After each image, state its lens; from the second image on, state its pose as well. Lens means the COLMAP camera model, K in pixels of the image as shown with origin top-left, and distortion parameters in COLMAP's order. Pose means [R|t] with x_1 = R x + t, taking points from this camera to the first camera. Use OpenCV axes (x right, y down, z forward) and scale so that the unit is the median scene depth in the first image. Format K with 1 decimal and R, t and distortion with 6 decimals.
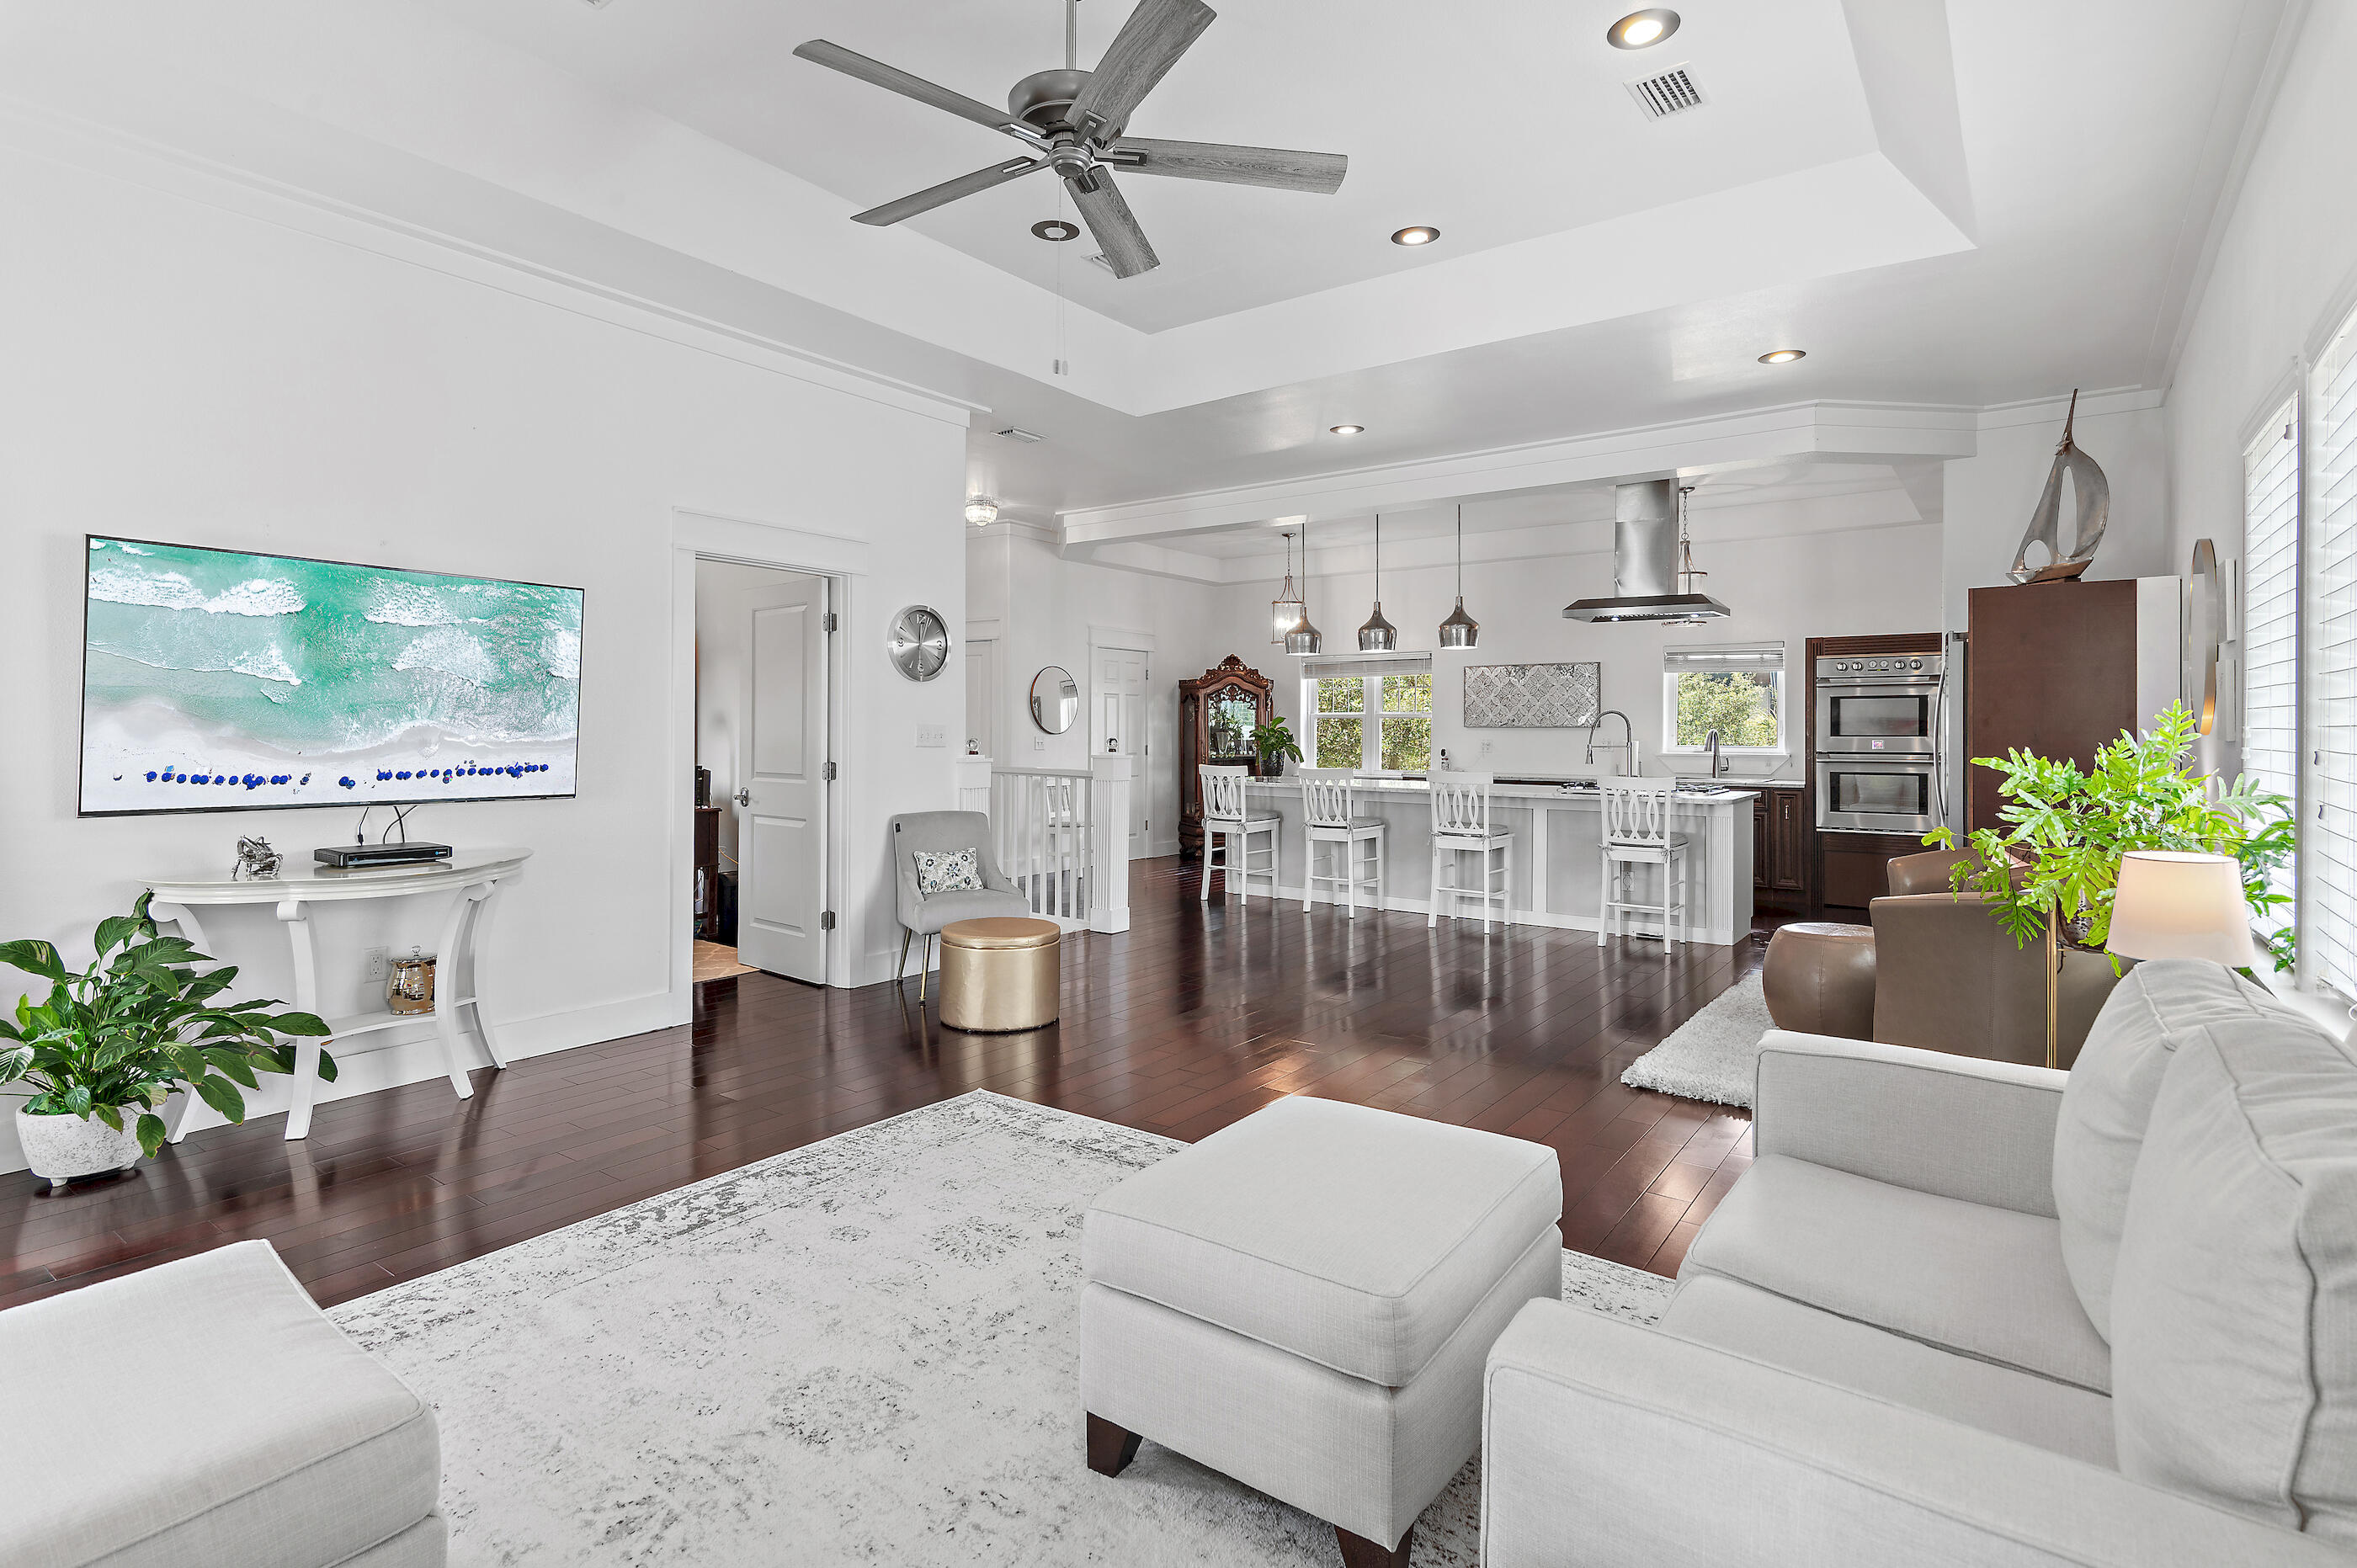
lens RADIAL K [[1153.3, 0, 1181.7], [0, 1153.3, 725.6], [0, 0, 1]] dist [0.017377, -0.000987]
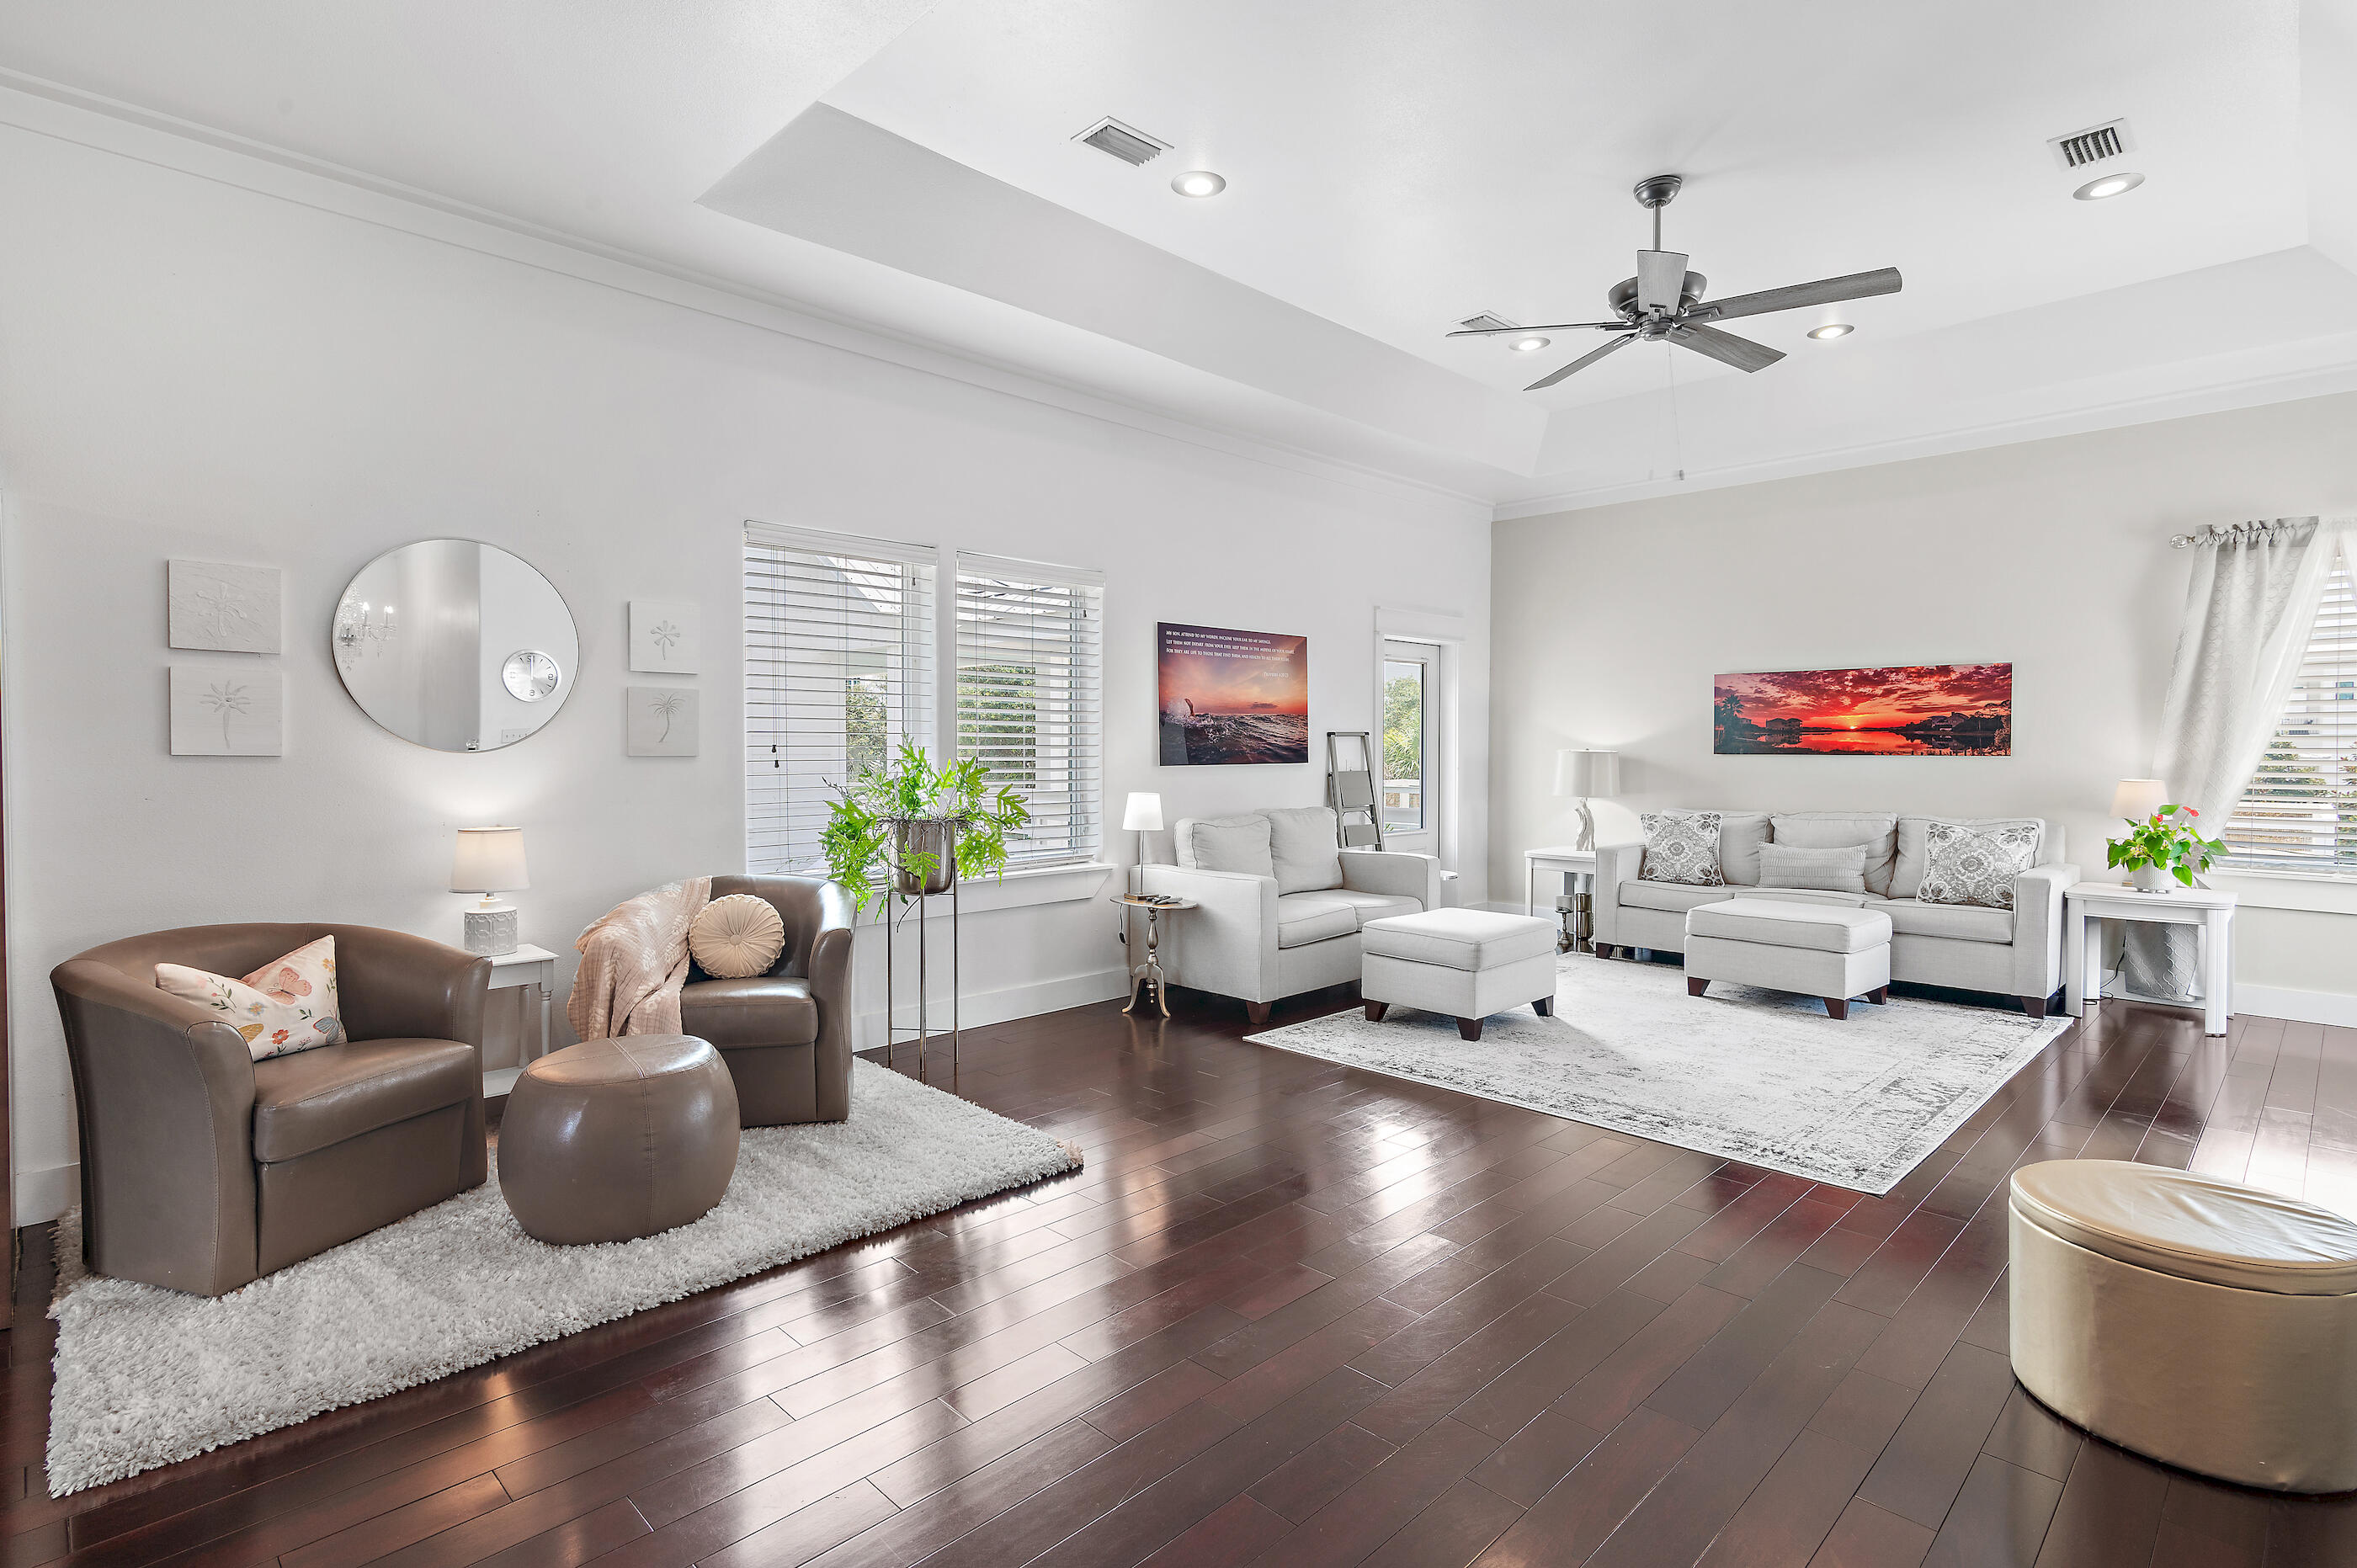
lens RADIAL K [[1153.3, 0, 1158.4], [0, 1153.3, 770.7], [0, 0, 1]] dist [0.017377, -0.000987]
pose [[-0.985610, -0.013602, 0.168489, 0.113637], [-0.008753, 0.999527, 0.029491, -0.005341], [-0.168811, 0.027591, -0.985262, 1.098759]]
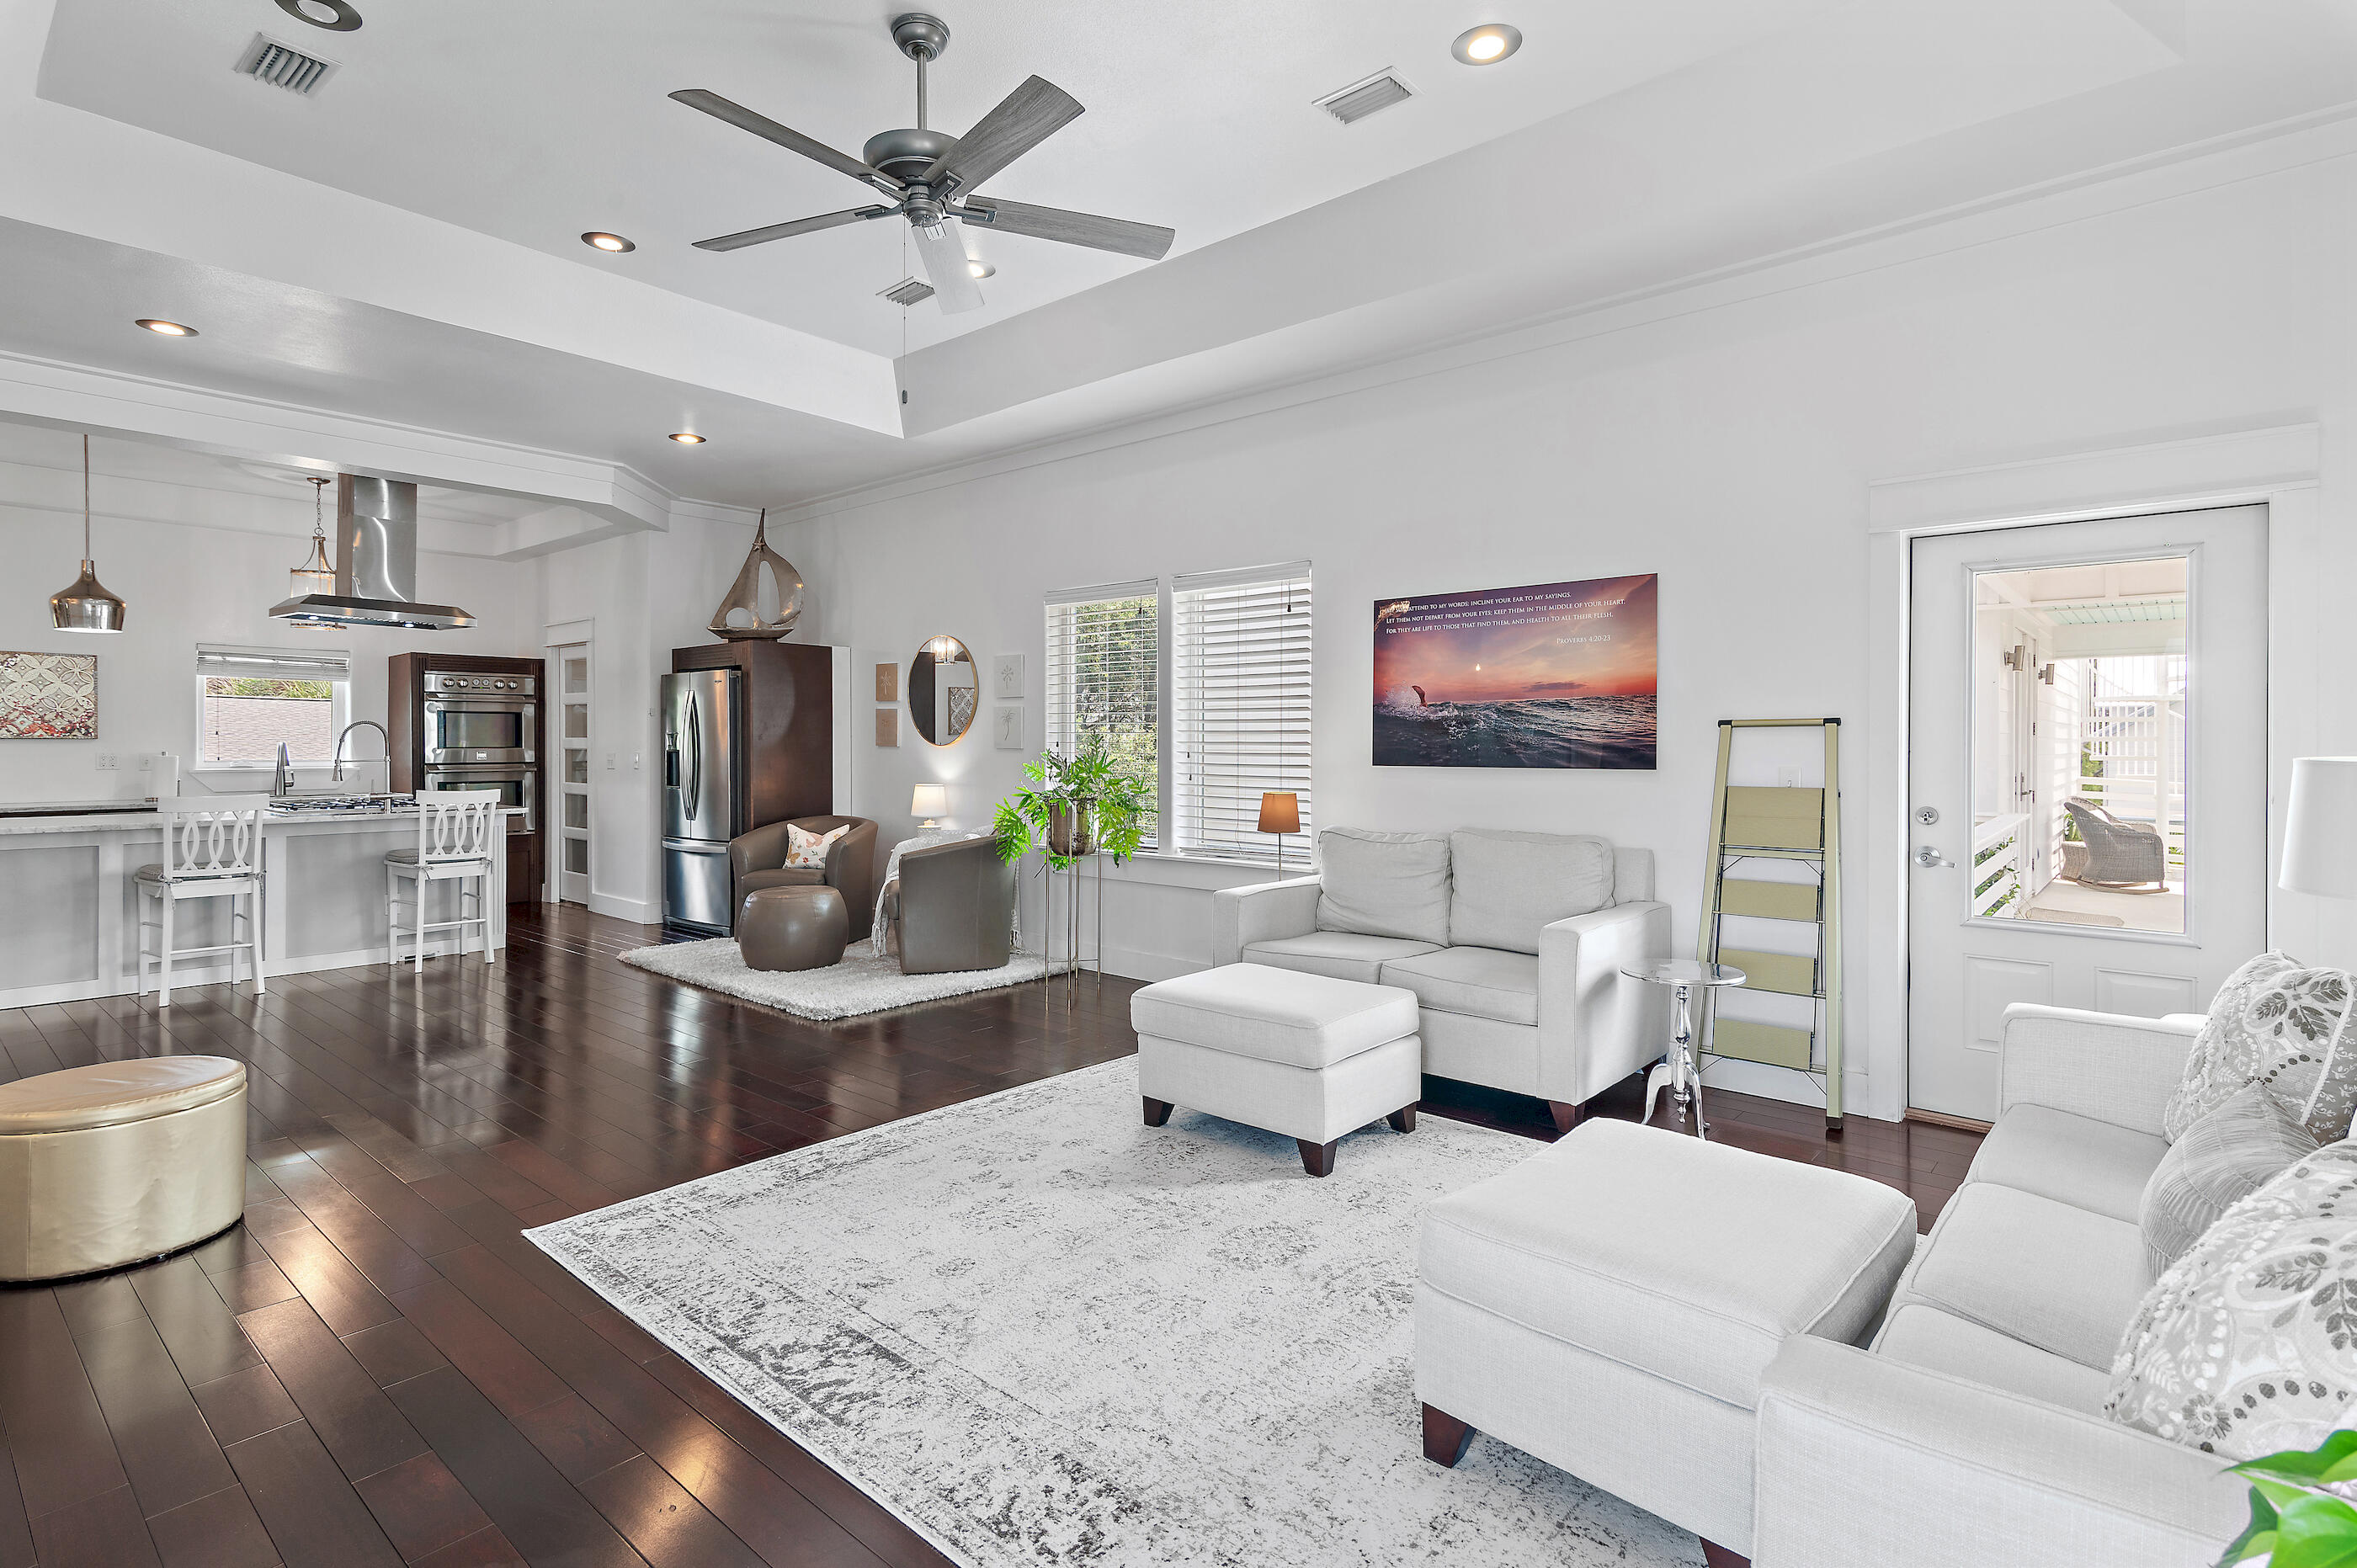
lens RADIAL K [[1153.3, 0, 1151.7], [0, 1153.3, 745.4], [0, 0, 1]] dist [0.017377, -0.000987]
pose [[0.101711, -0.005821, 0.994797, -0.504409], [-0.002047, 0.999980, 0.006060, -0.001045], [-0.994812, -0.002652, 0.101697, 0.304443]]
